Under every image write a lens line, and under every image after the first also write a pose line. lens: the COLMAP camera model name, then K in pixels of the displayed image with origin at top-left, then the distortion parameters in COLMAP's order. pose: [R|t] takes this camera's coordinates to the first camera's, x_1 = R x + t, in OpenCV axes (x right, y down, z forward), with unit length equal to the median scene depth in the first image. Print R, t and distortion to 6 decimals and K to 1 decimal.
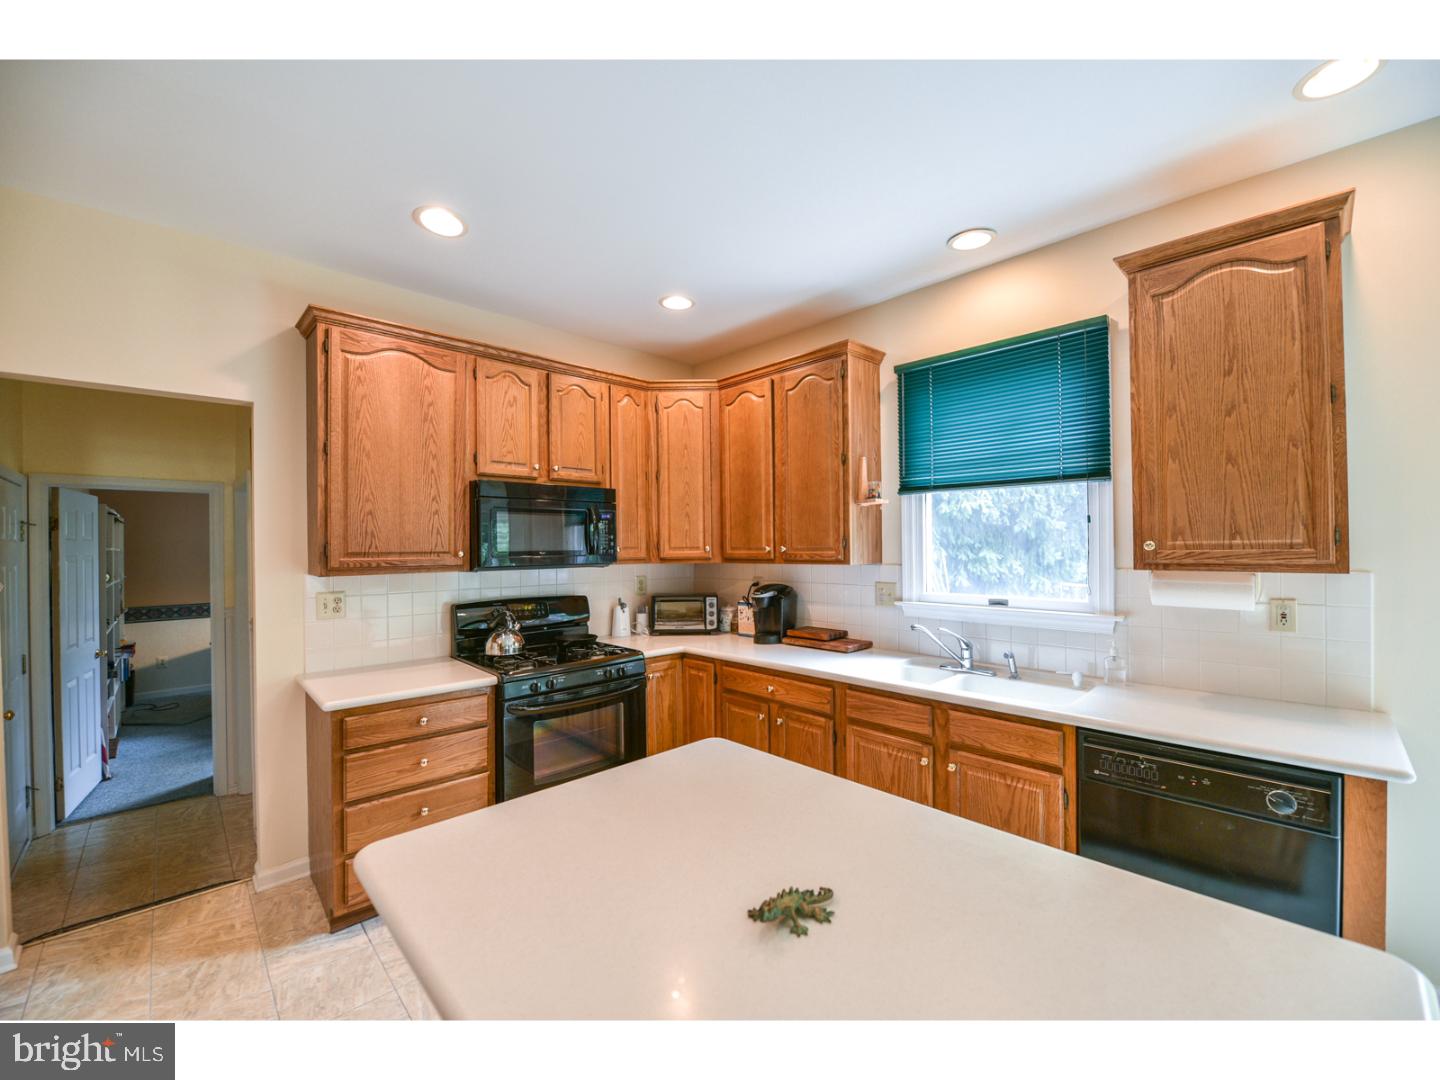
lens RADIAL K [[578.4, 0, 719.6], [0, 578.4, 542.9], [0, 0, 1]] dist [-0.022800, -0.000434]
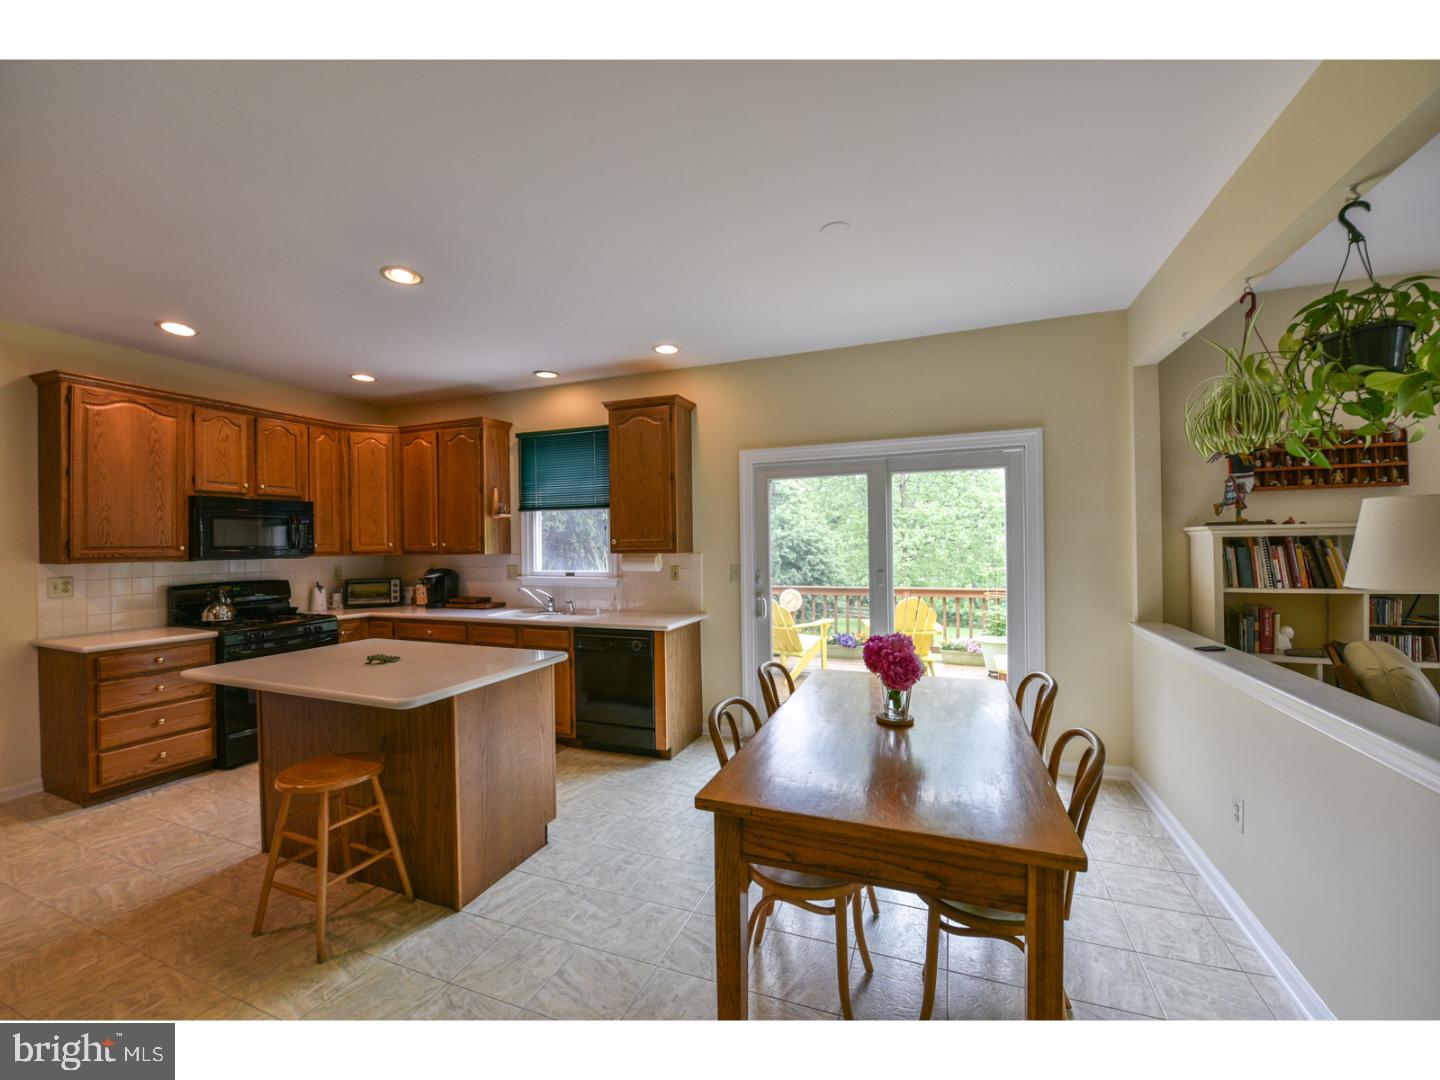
lens RADIAL K [[578.4, 0, 728.9], [0, 578.4, 544.9], [0, 0, 1]] dist [-0.022800, -0.000434]
pose [[0.900591, -0.001313, 0.434666, 0.141336], [-0.000596, 0.999991, 0.004256, 0.004642], [-0.434667, -0.004092, 0.900582, -0.776437]]
